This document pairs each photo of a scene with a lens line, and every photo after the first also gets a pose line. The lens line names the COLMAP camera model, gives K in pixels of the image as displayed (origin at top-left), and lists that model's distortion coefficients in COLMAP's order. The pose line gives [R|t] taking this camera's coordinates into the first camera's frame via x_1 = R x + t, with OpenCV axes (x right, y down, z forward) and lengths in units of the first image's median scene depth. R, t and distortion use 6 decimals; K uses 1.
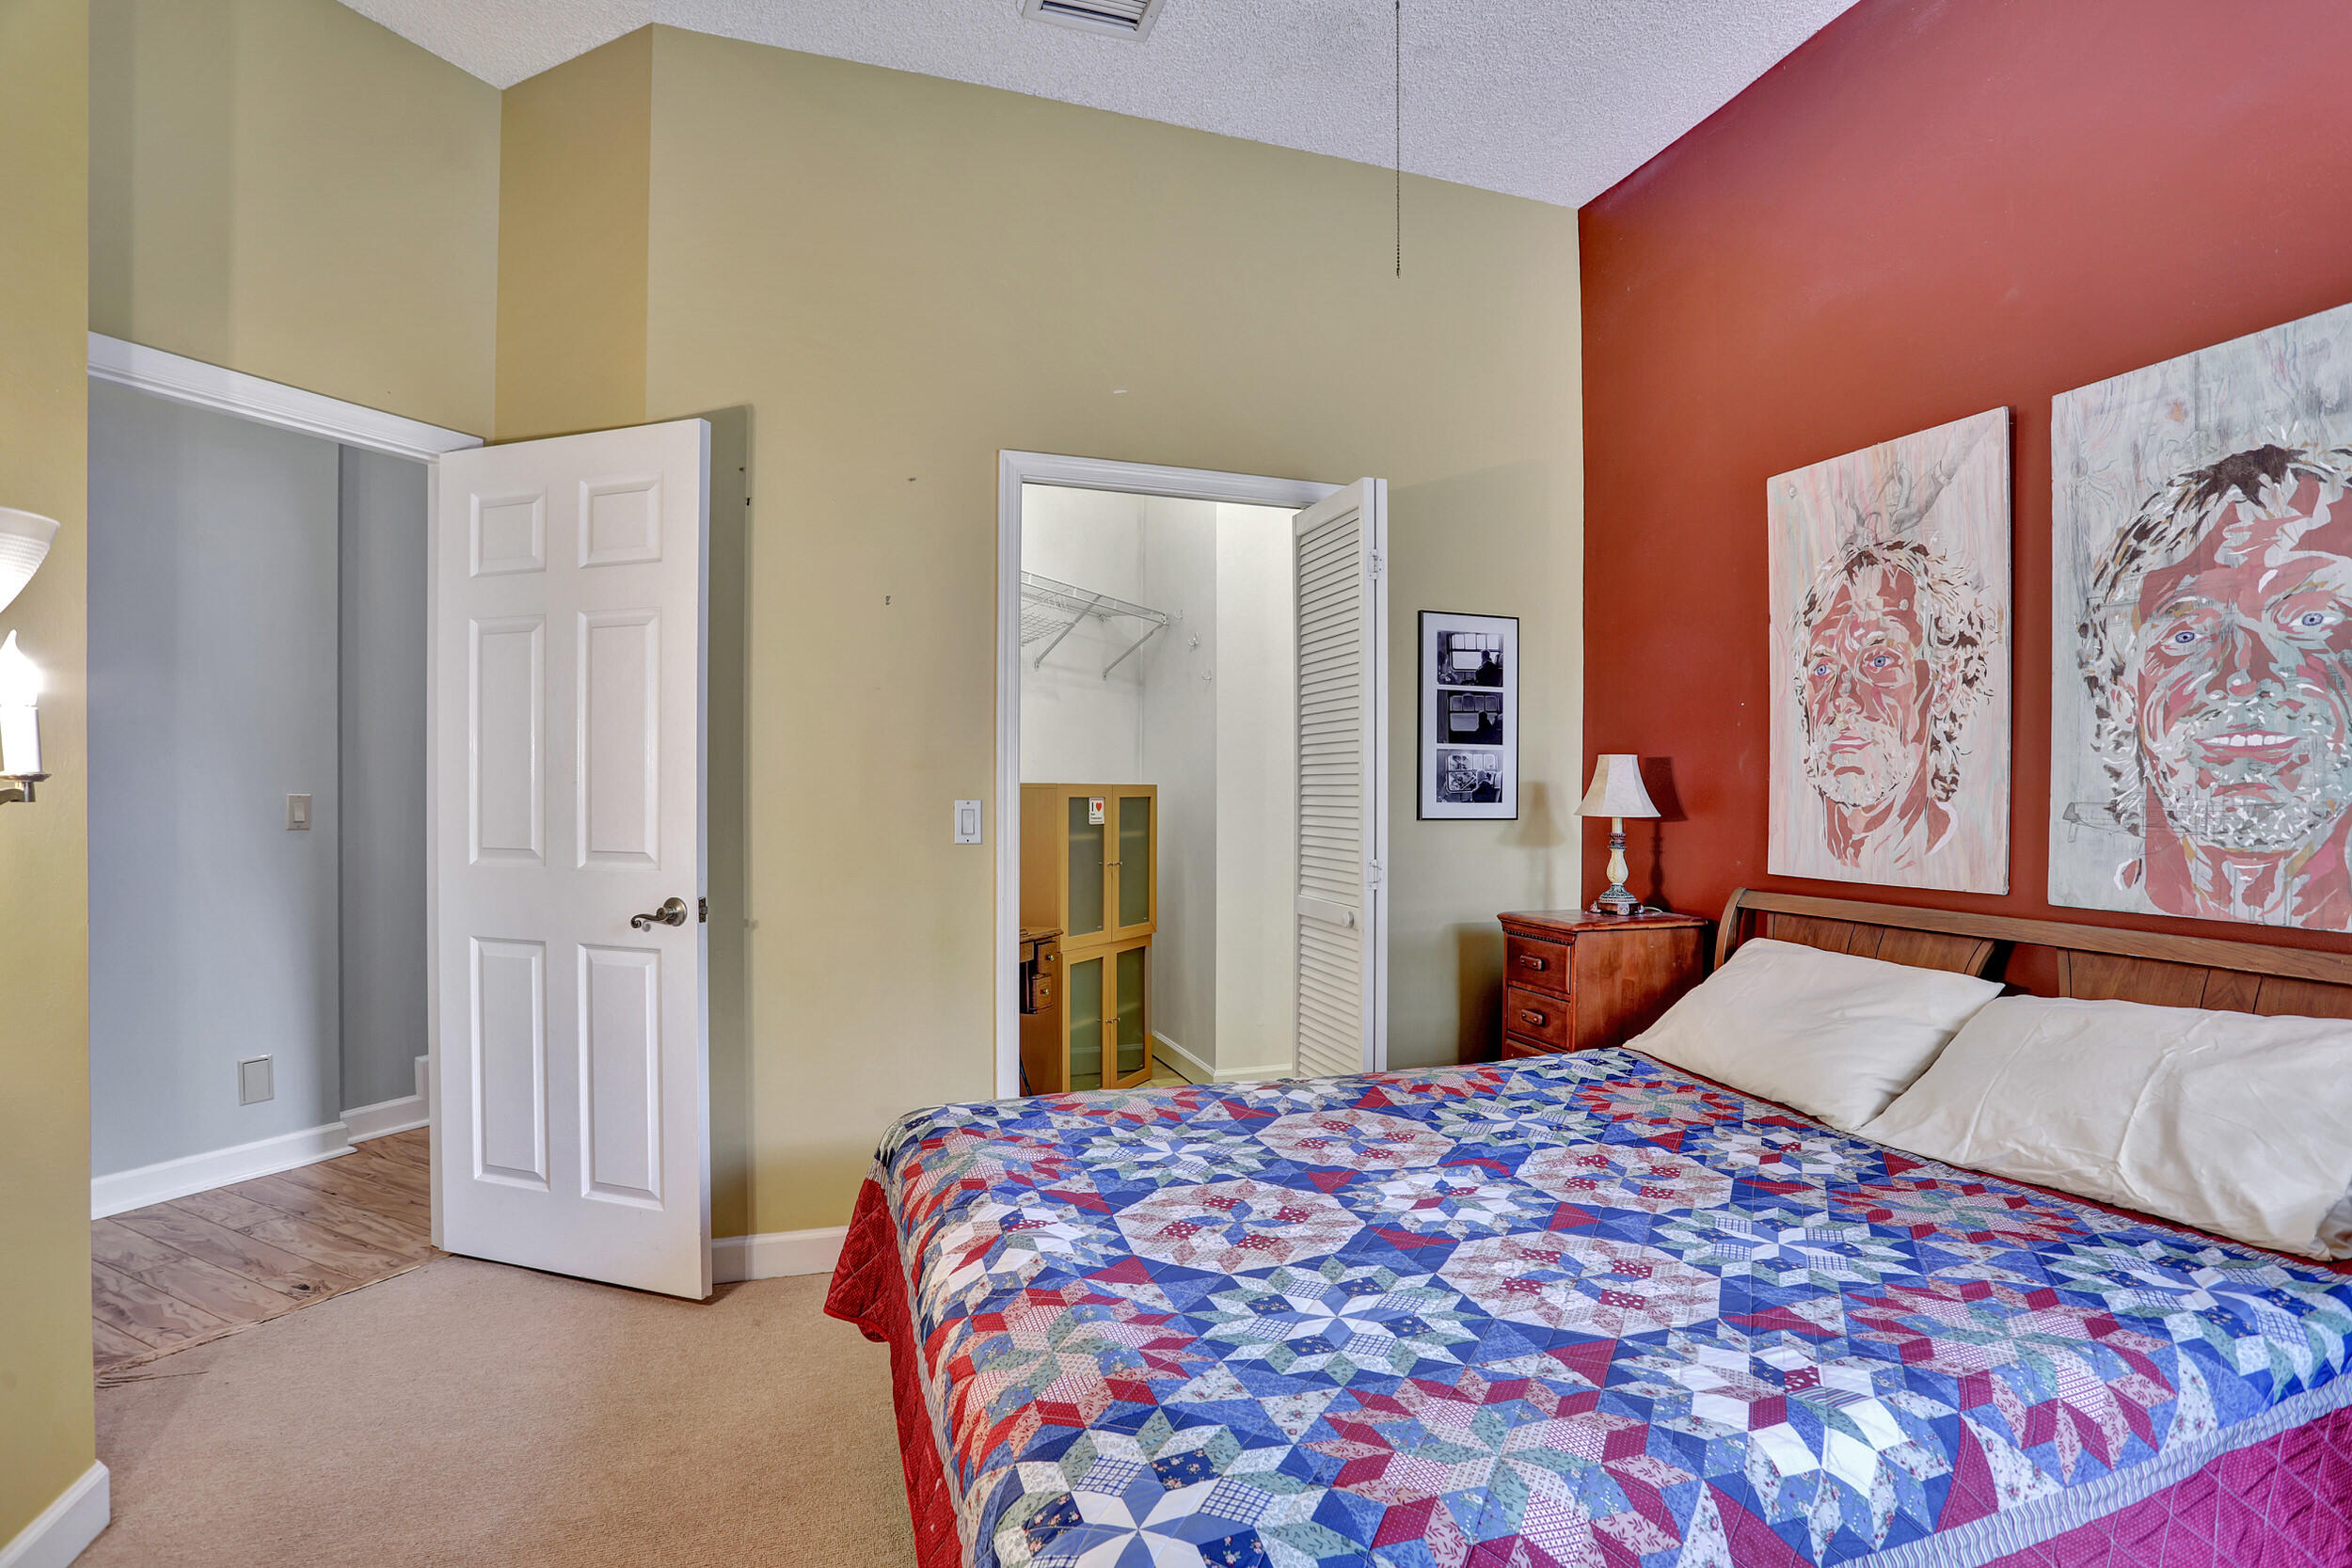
lens RADIAL K [[1137.3, 0, 1181.8], [0, 1137.3, 784.4], [0, 0, 1]] dist [-0.072052, 0.029970]
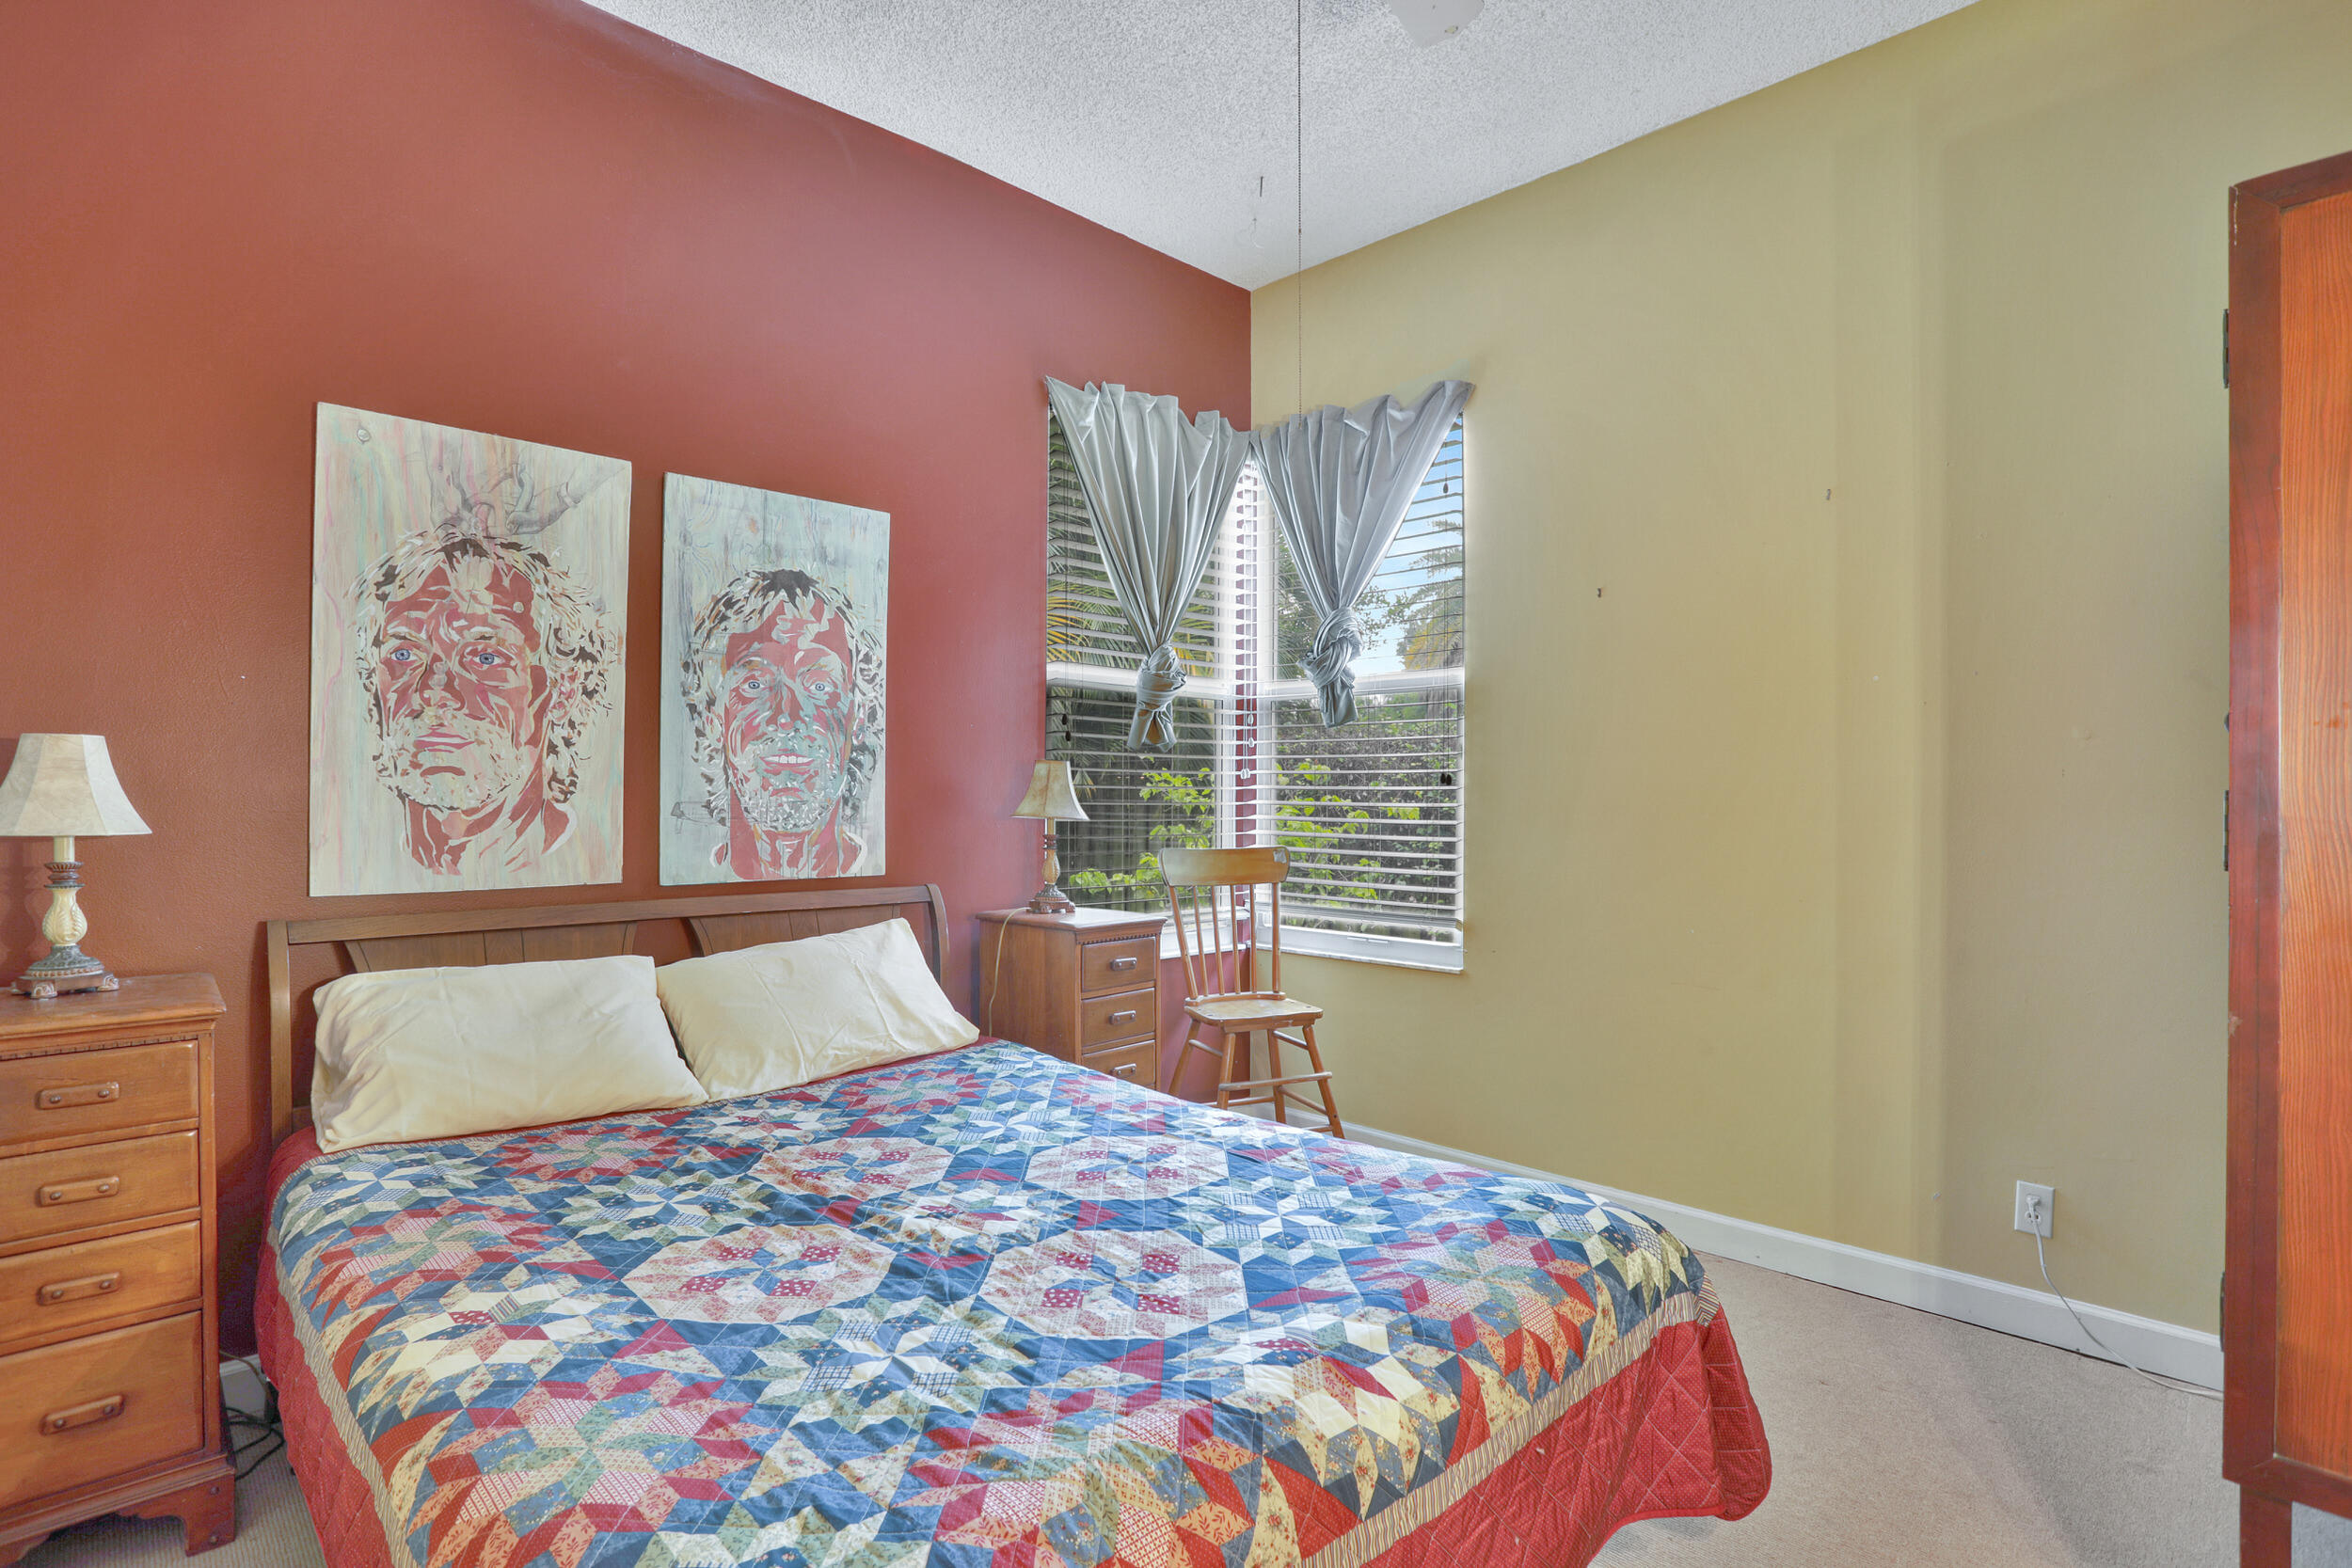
lens RADIAL K [[1137.3, 0, 1181.8], [0, 1137.3, 784.4], [0, 0, 1]] dist [-0.072052, 0.029970]
pose [[-0.424659, 0.003791, 0.905346, -0.557024], [-0.006738, 0.999950, -0.007347, 0.001765], [-0.905328, -0.009220, -0.424612, 0.956182]]
